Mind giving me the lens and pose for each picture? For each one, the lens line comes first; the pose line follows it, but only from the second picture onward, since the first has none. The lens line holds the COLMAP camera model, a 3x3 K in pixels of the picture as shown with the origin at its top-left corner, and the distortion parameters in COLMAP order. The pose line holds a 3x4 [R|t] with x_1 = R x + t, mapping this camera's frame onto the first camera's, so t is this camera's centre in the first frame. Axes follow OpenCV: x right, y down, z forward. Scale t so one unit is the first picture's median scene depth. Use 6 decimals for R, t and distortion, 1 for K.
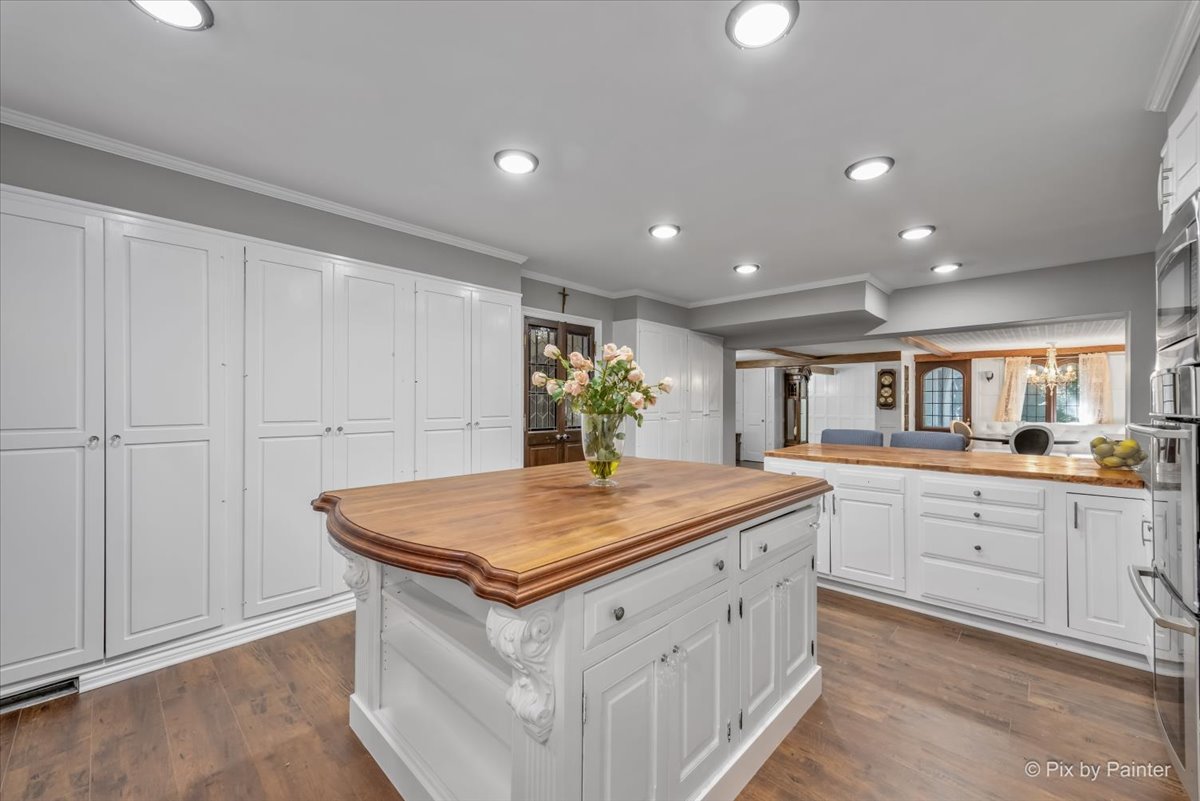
lens RADIAL K [[469.6, 0, 599.8], [0, 469.6, 400.6], [0, 0, 1]] dist [-0.000366, -0.000035]
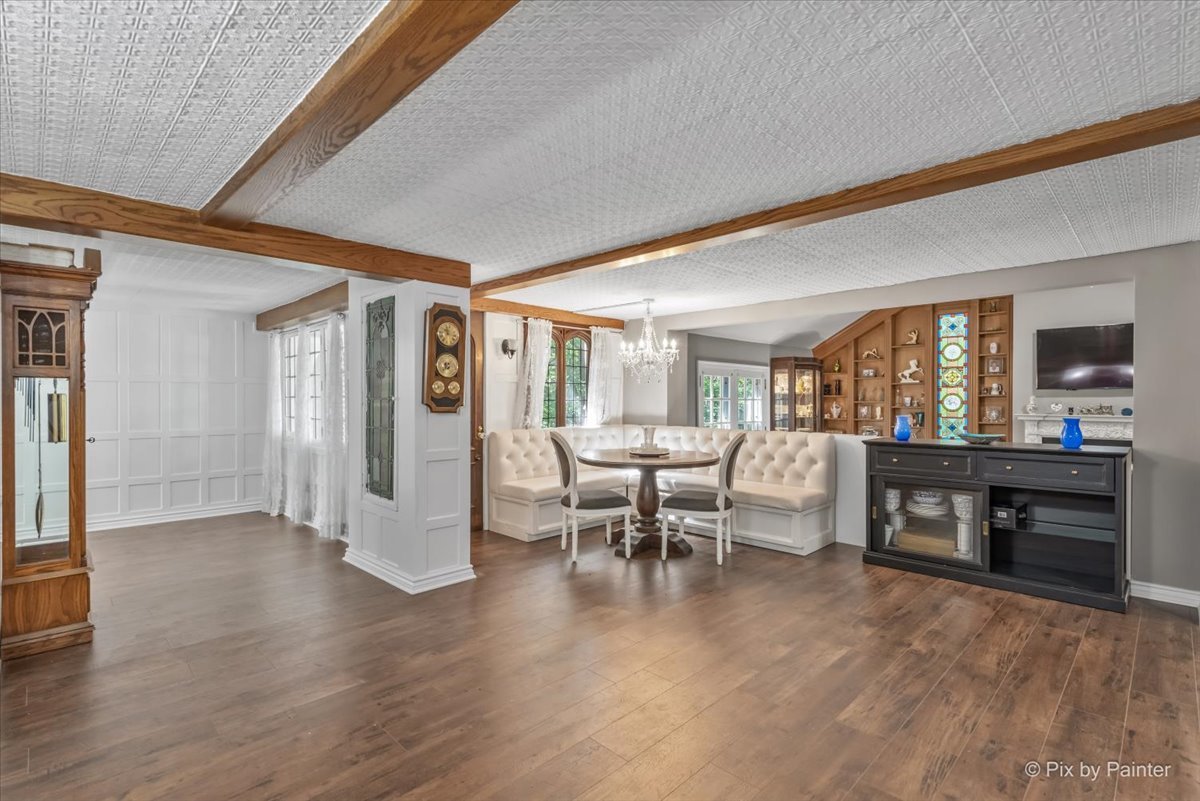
lens RADIAL K [[569.8, 0, 599.8], [0, 569.8, 399.2], [0, 0, 1]] dist [-0.000273, -0.000016]
pose [[0.027066, -0.001832, 0.999632, 0.159673], [-0.005220, 0.999984, 0.001974, 0.006633], [-0.999620, -0.005271, 0.027056, 0.869608]]
